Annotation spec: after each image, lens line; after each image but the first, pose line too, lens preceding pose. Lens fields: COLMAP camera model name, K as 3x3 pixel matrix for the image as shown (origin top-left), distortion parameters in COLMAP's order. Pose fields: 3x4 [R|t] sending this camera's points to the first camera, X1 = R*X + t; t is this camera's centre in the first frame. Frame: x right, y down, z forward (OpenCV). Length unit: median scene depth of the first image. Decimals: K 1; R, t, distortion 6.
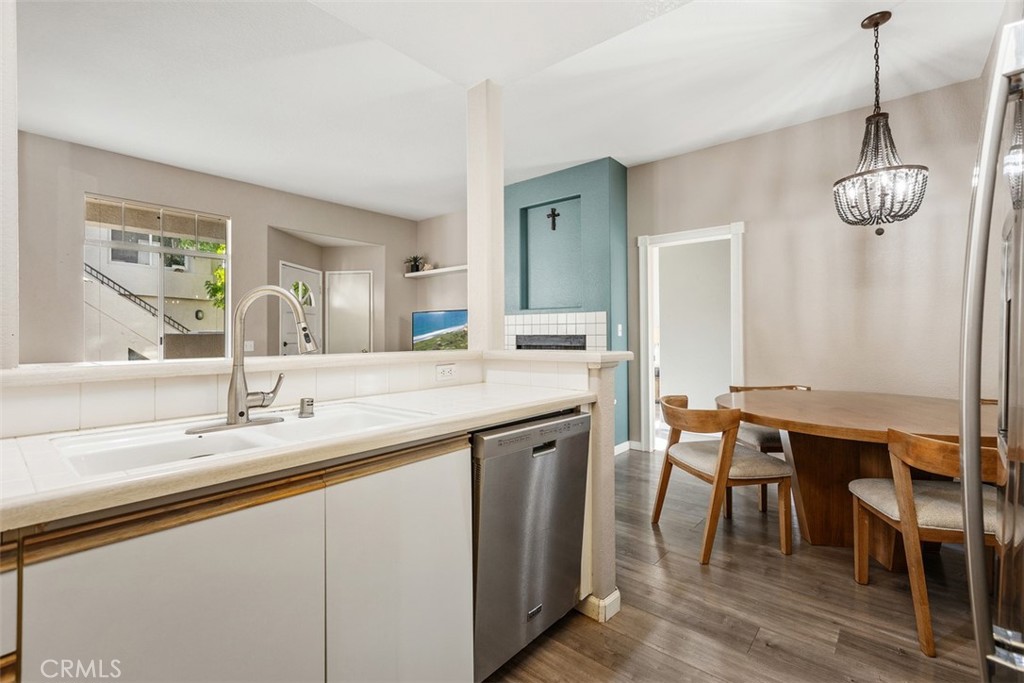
lens RADIAL K [[456.2, 0, 515.8], [0, 456.2, 344.3], [0, 0, 1]] dist [-0.000026, -0.000450]
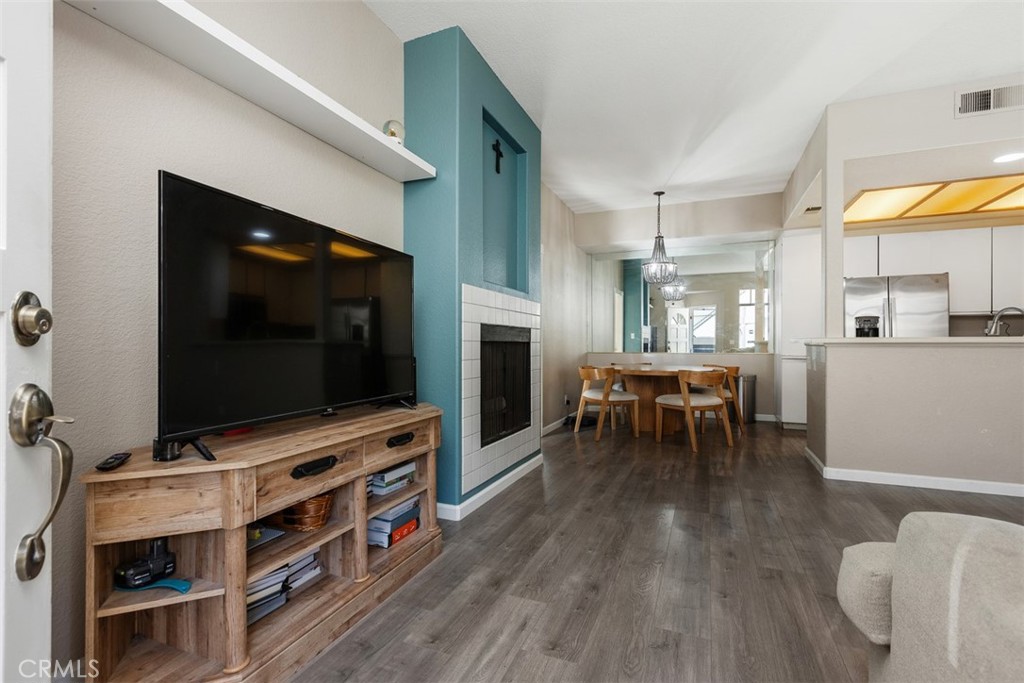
lens RADIAL K [[461.4, 0, 516.7], [0, 461.4, 341.2], [0, 0, 1]] dist [0.002281, 0.000265]
pose [[-0.300049, 0.011423, 0.953855, -0.585717], [0.019094, 0.999800, -0.005967, 0.006645], [-0.953733, 0.016422, -0.300207, 1.185011]]
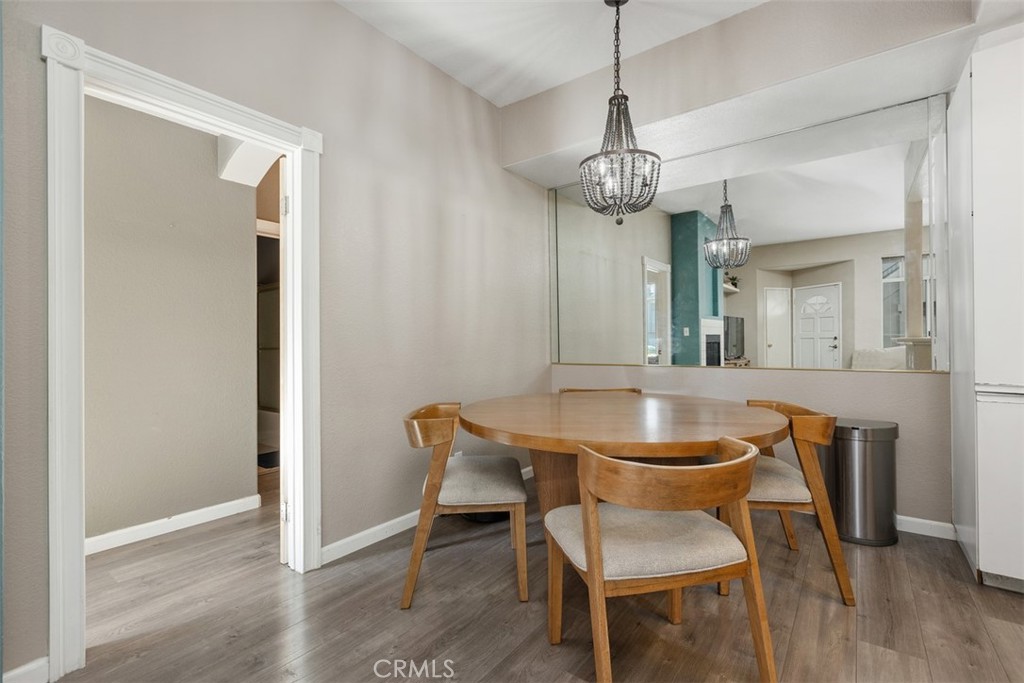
lens RADIAL K [[455.1, 0, 514.9], [0, 455.1, 341.5], [0, 0, 1]] dist [0.002778, 0.000272]
pose [[-0.059133, 0.007219, 0.998224, -0.065327], [0.030078, 0.999533, -0.005446, 0.000880], [-0.997797, 0.029702, -0.059323, 0.638078]]
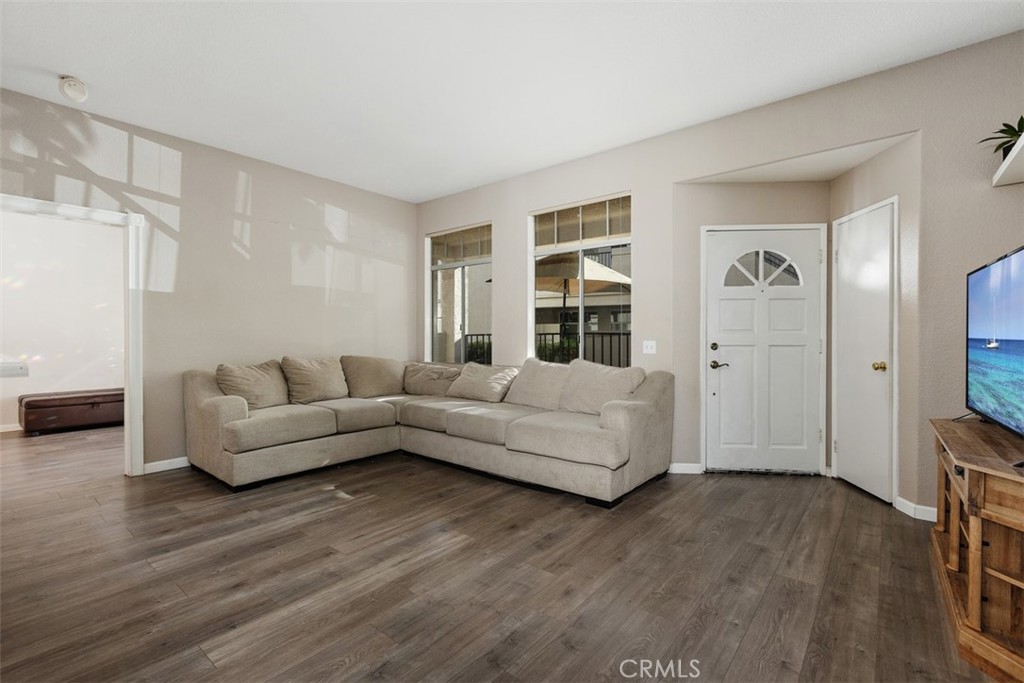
lens RADIAL K [[458.6, 0, 515.4], [0, 458.6, 336.7], [0, 0, 1]] dist [0.002901, 0.000103]
pose [[0.012616, 0.005785, -0.999904, 0.204644], [-0.020447, 0.999776, 0.005526, -0.014117], [0.999711, 0.020375, 0.012731, 0.790938]]
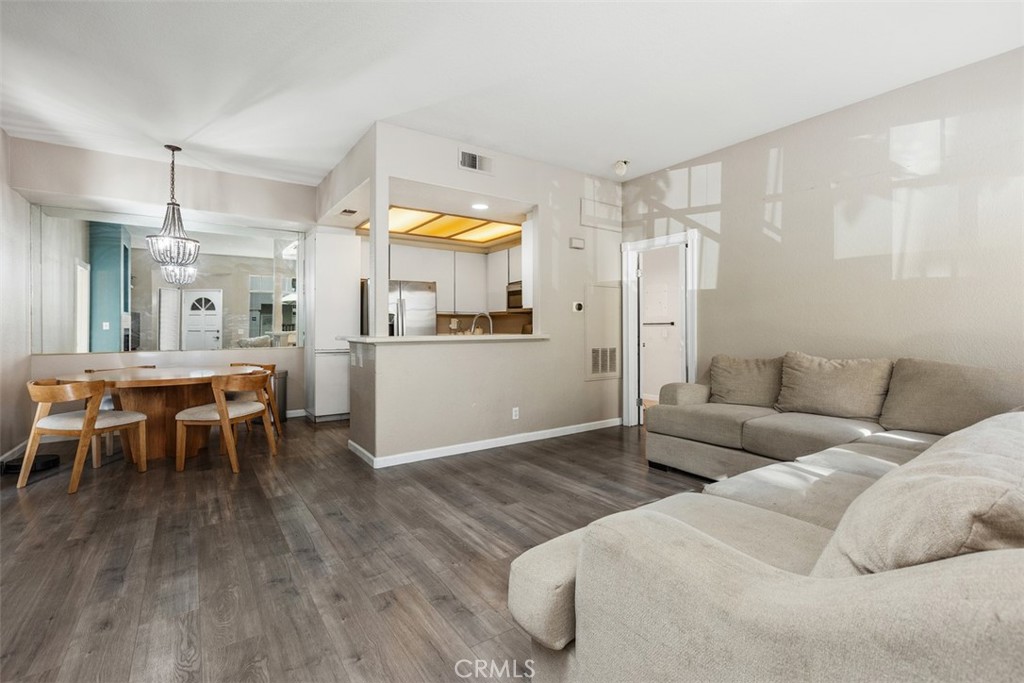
lens RADIAL K [[461.9, 0, 512.5], [0, 461.9, 325.4], [0, 0, 1]] dist [0.002896, 0.000128]
pose [[-0.964924, 0.011086, 0.262294, -0.464748], [0.014695, 0.999822, 0.011800, -0.019233], [-0.262117, 0.015240, -0.964916, 1.193526]]
